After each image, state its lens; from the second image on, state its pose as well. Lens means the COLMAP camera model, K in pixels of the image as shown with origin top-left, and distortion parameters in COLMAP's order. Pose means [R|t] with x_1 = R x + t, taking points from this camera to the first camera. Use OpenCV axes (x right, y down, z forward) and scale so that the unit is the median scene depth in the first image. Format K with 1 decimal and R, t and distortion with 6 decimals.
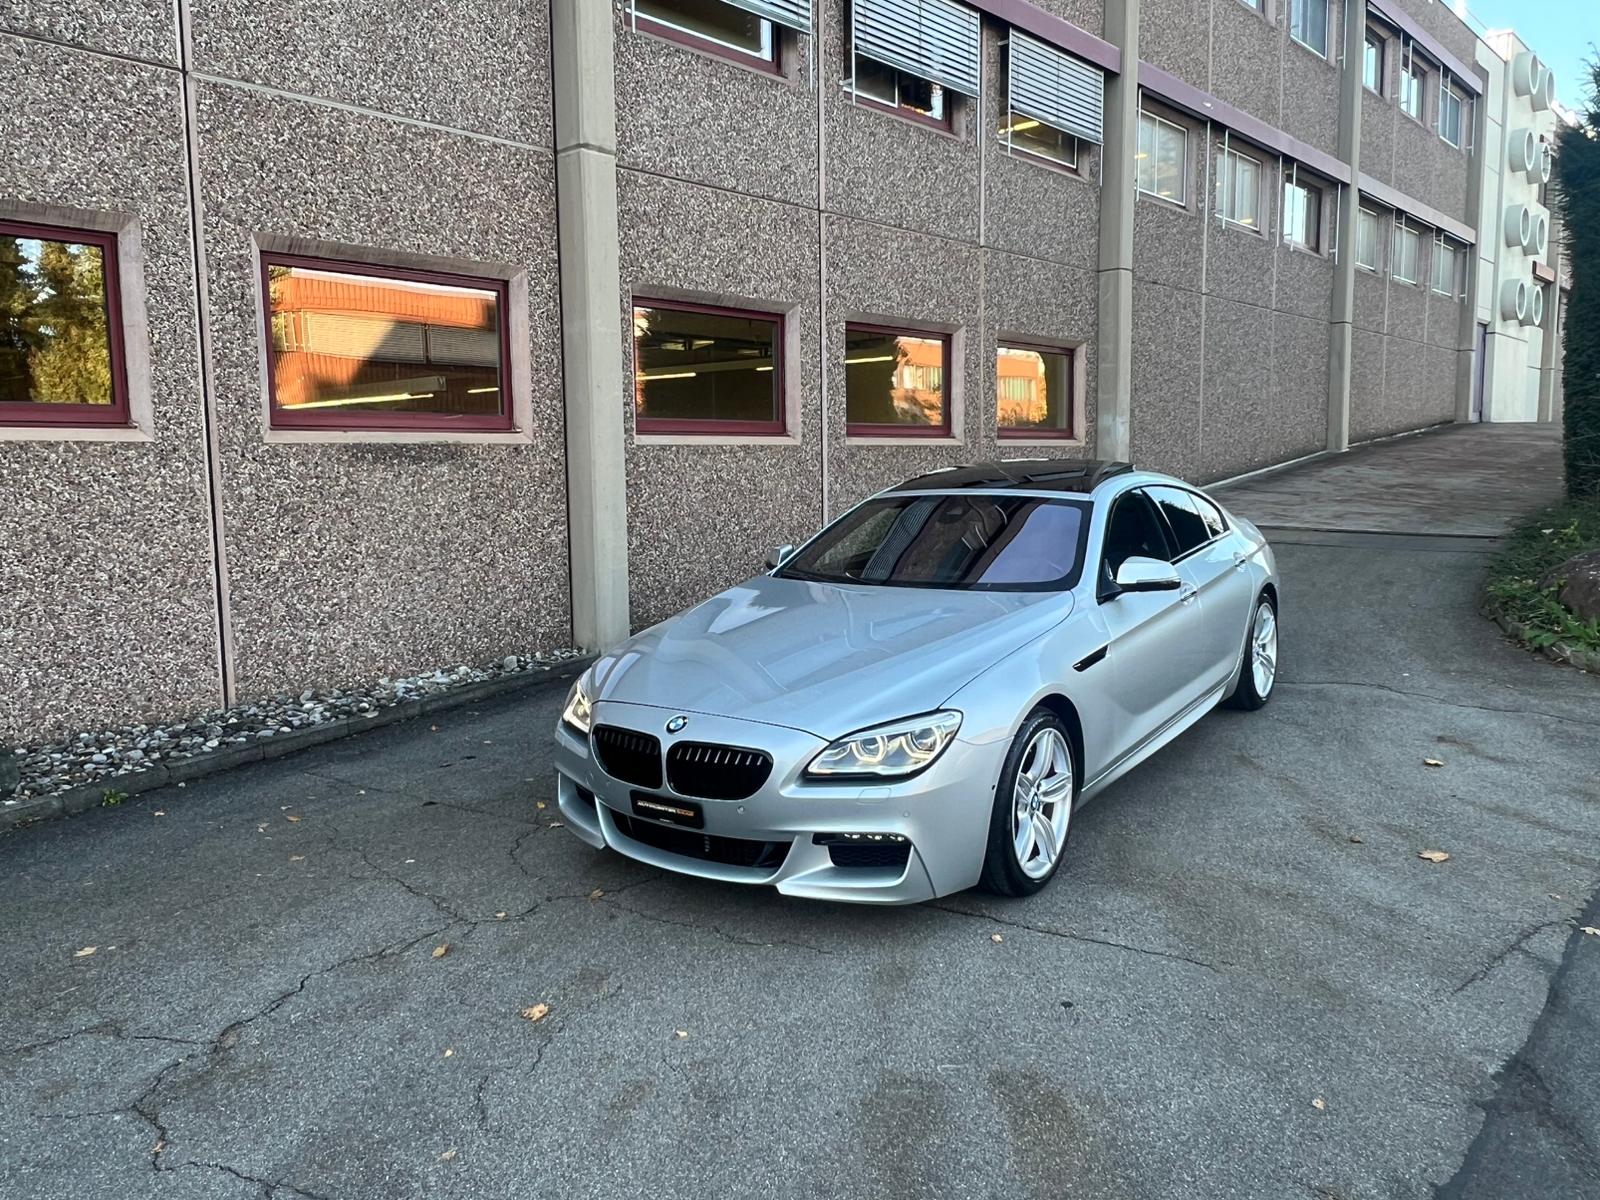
lens RADIAL K [[1182.2, 0, 793.5], [0, 1182.2, 594.8], [0, 0, 1]] dist [0.001801, -0.006262]
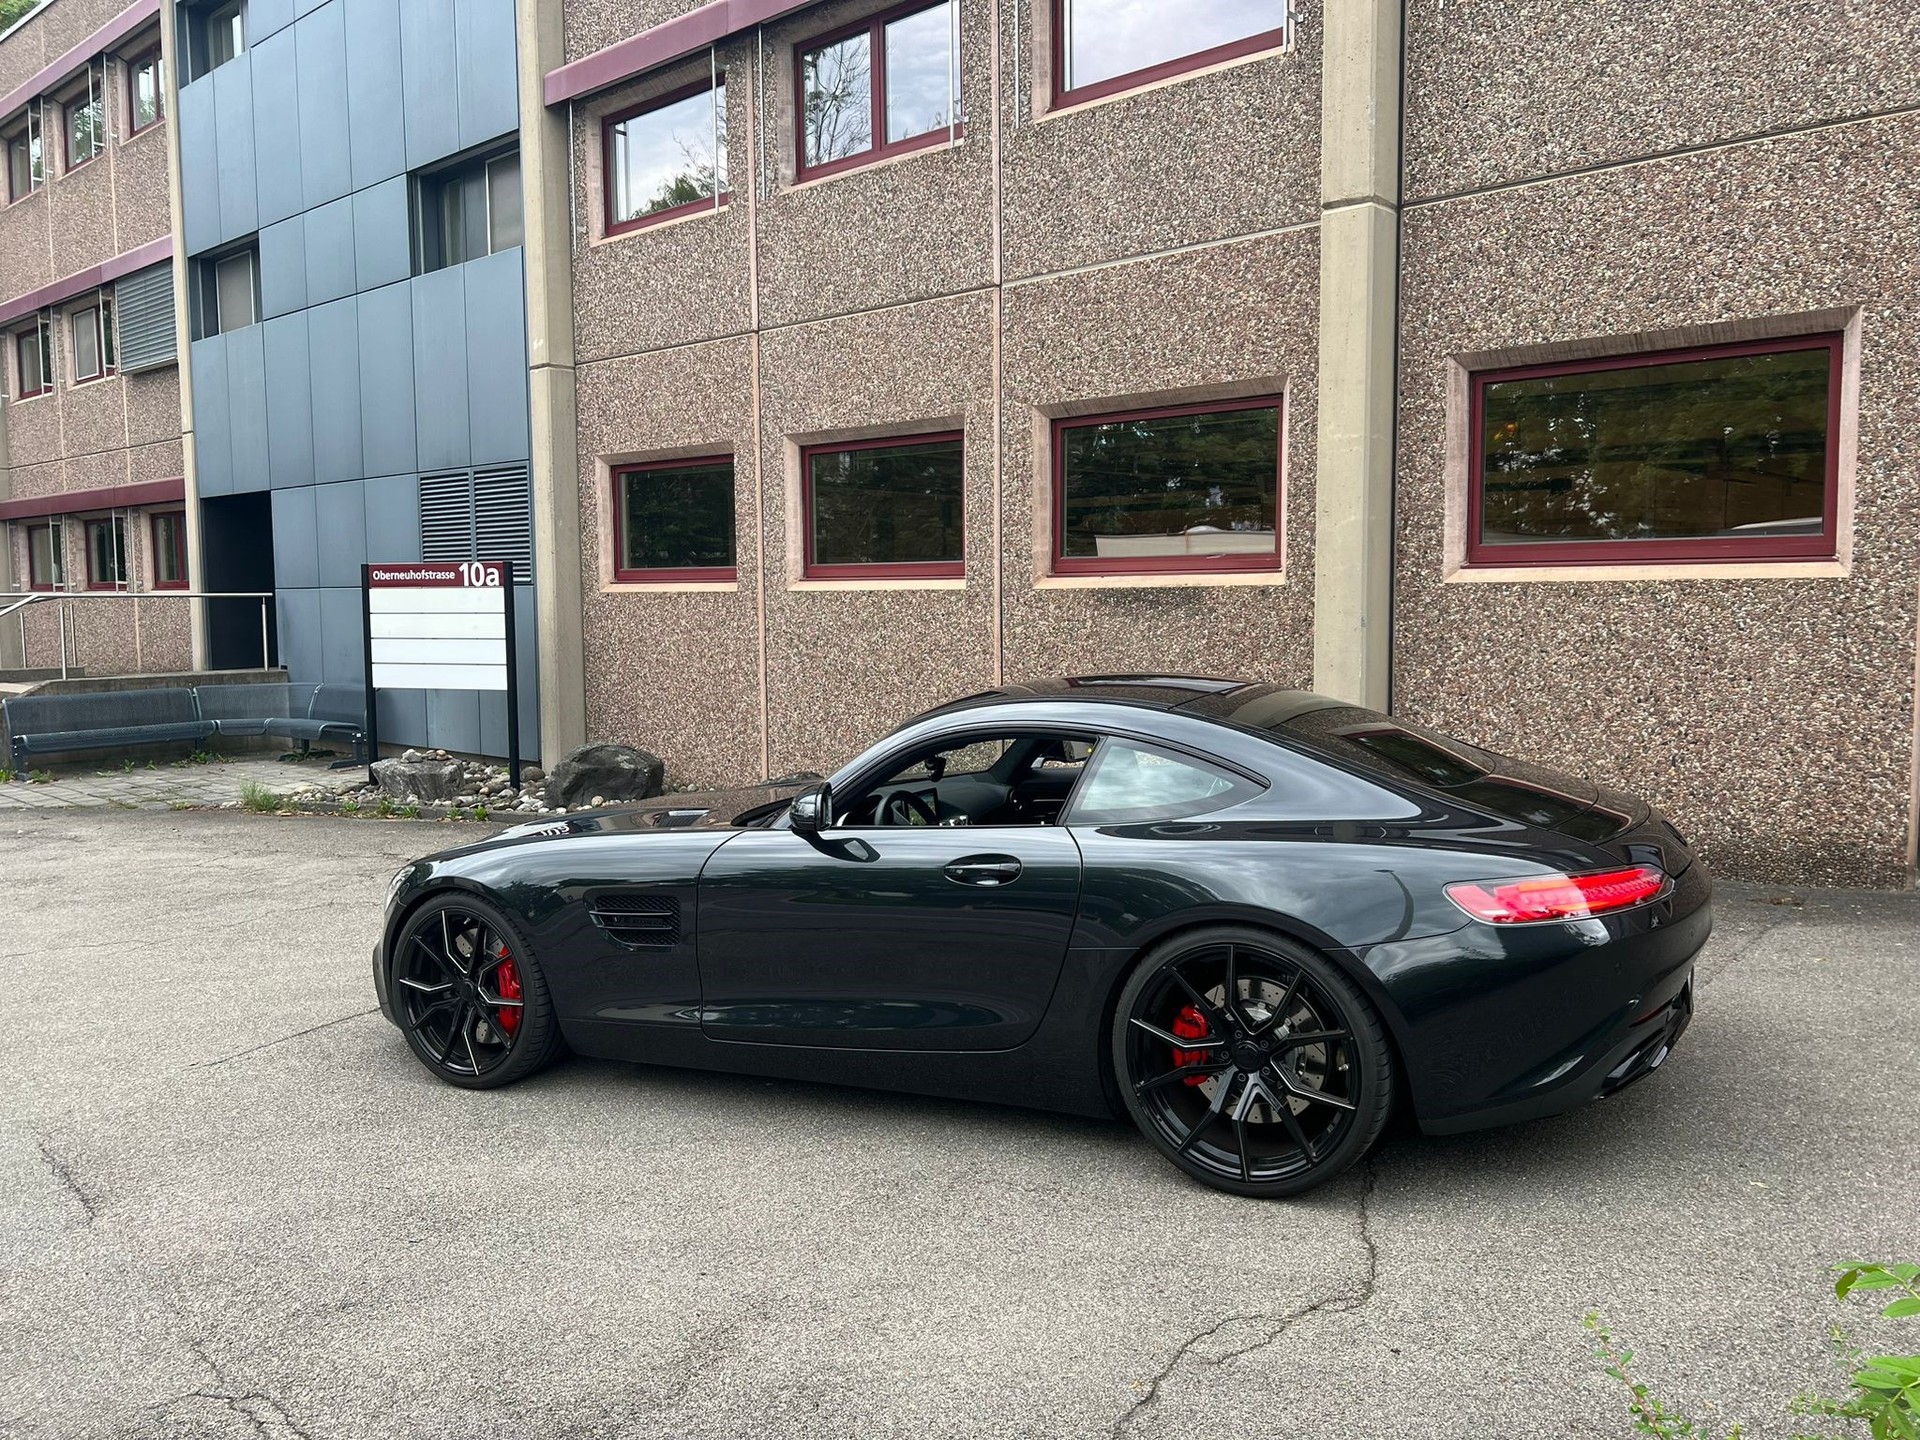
lens RADIAL K [[1422.7, 0, 960.0], [0, 1422.7, 720.0], [0, 0, 1]] dist [0.044317, -0.056639]
pose [[0.033504, 0.097088, -0.994712, 0.874522], [-0.104584, 0.990147, 0.093120, -0.115669], [0.993952, 0.100911, 0.043327, 0.827534]]
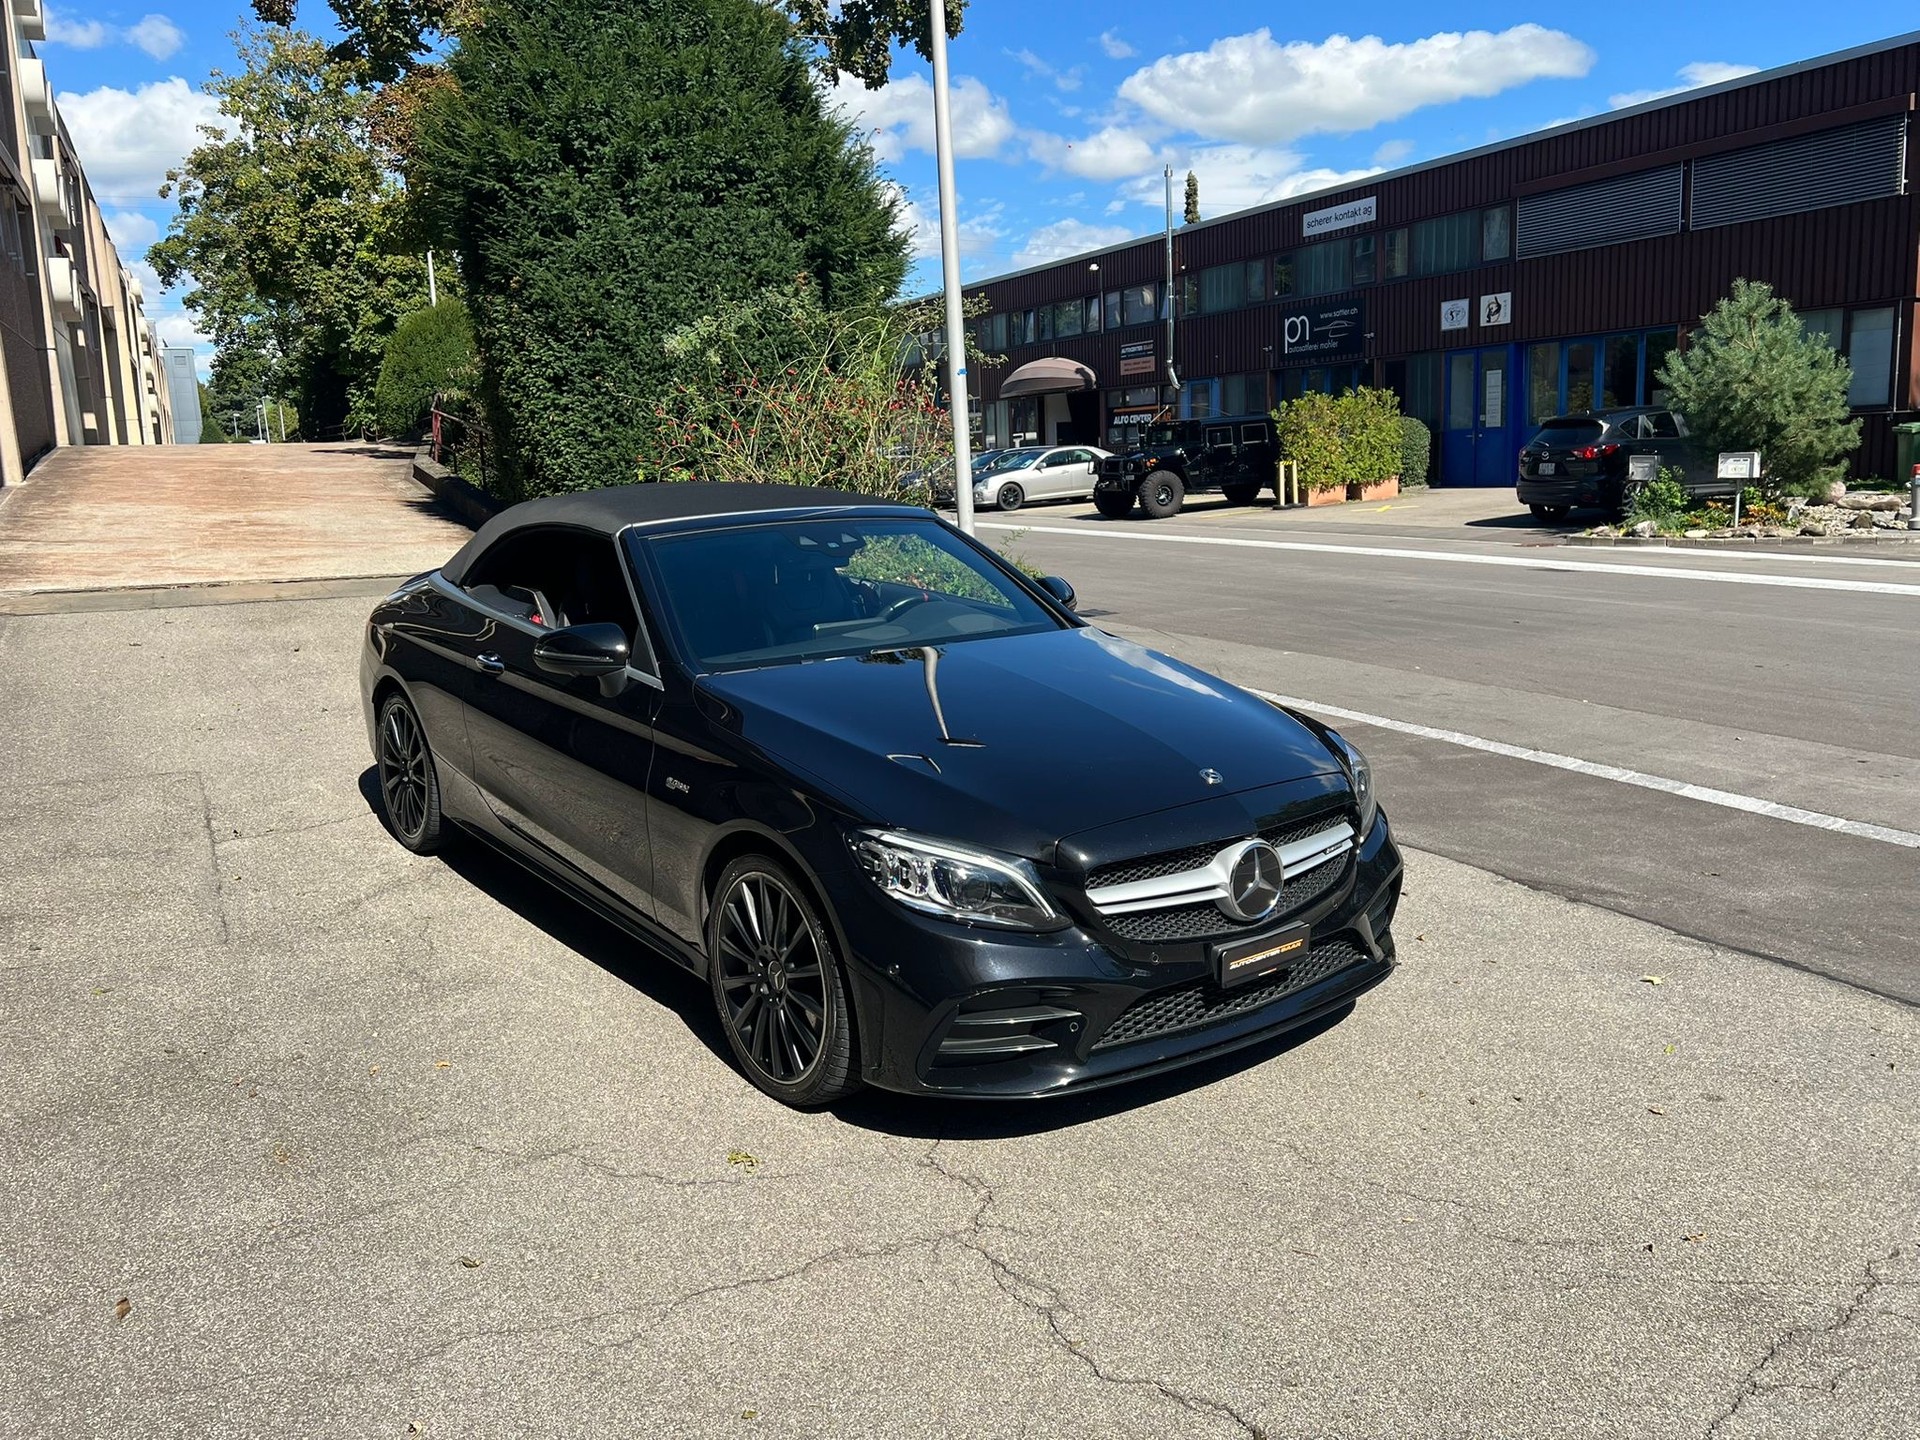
lens RADIAL K [[1526.5, 0, 972.6], [0, 1526.5, 714.7], [0, 0, 1]] dist [0.045410, -0.046750]
pose [[0.362059, -0.160576, 0.918220, -0.534197], [0.139263, 0.983314, 0.117047, -0.041292], [-0.921693, 0.085497, 0.378380, 0.380053]]
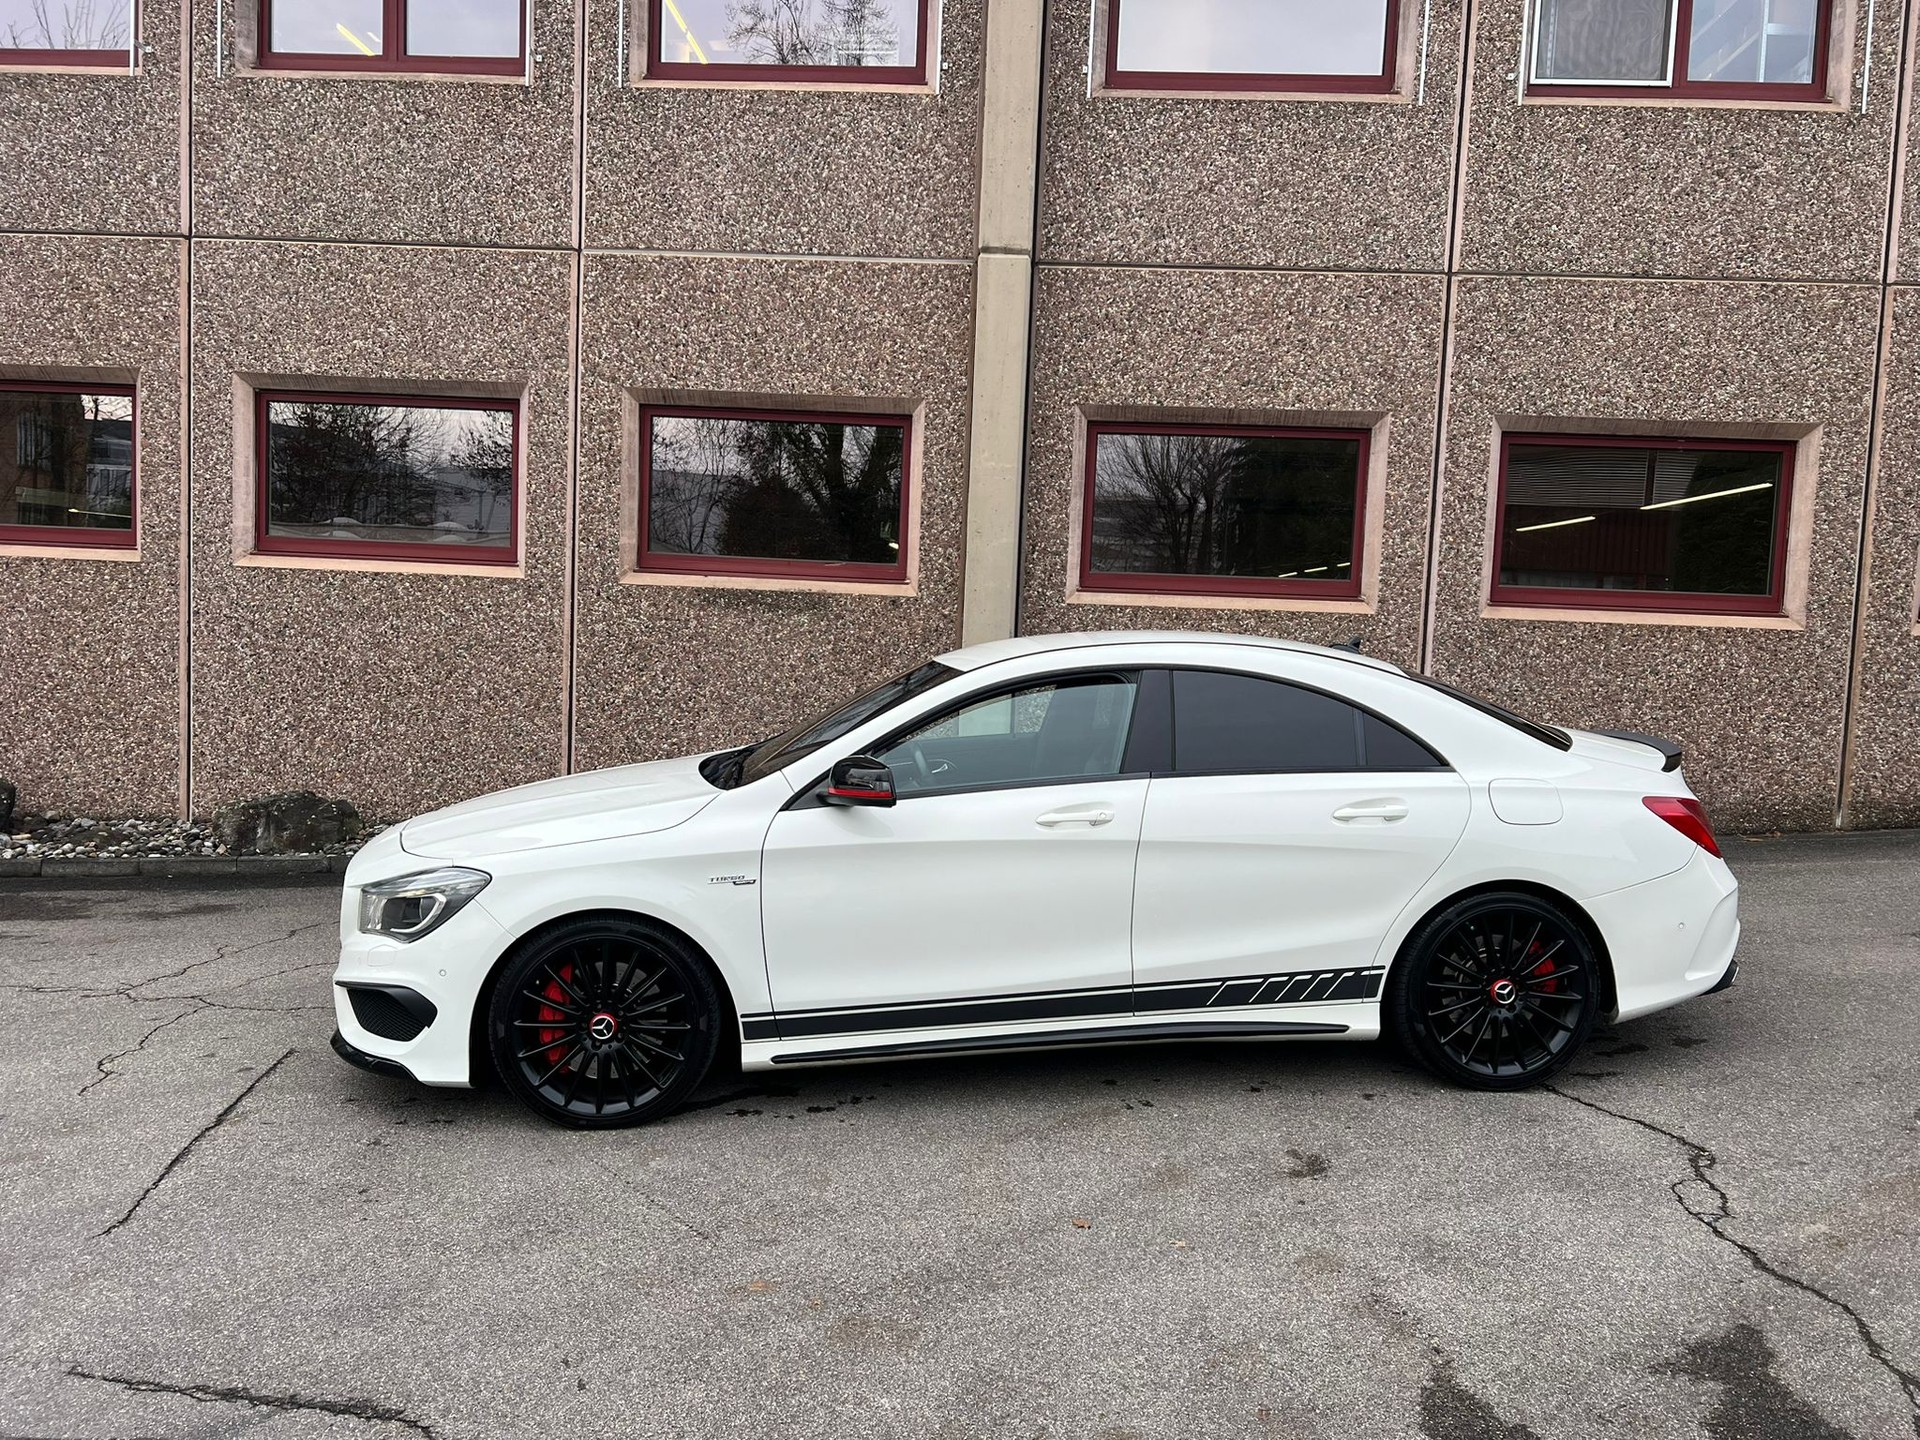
lens RADIAL K [[1441.8, 0, 968.6], [0, 1441.8, 721.8], [0, 0, 1]] dist [0.043881, -0.047412]
pose [[0.634179, 0.091588, -0.767742, 0.714946], [-0.135019, 0.990821, 0.006671, -0.052671], [0.761306, 0.099429, 0.640724, 0.392115]]
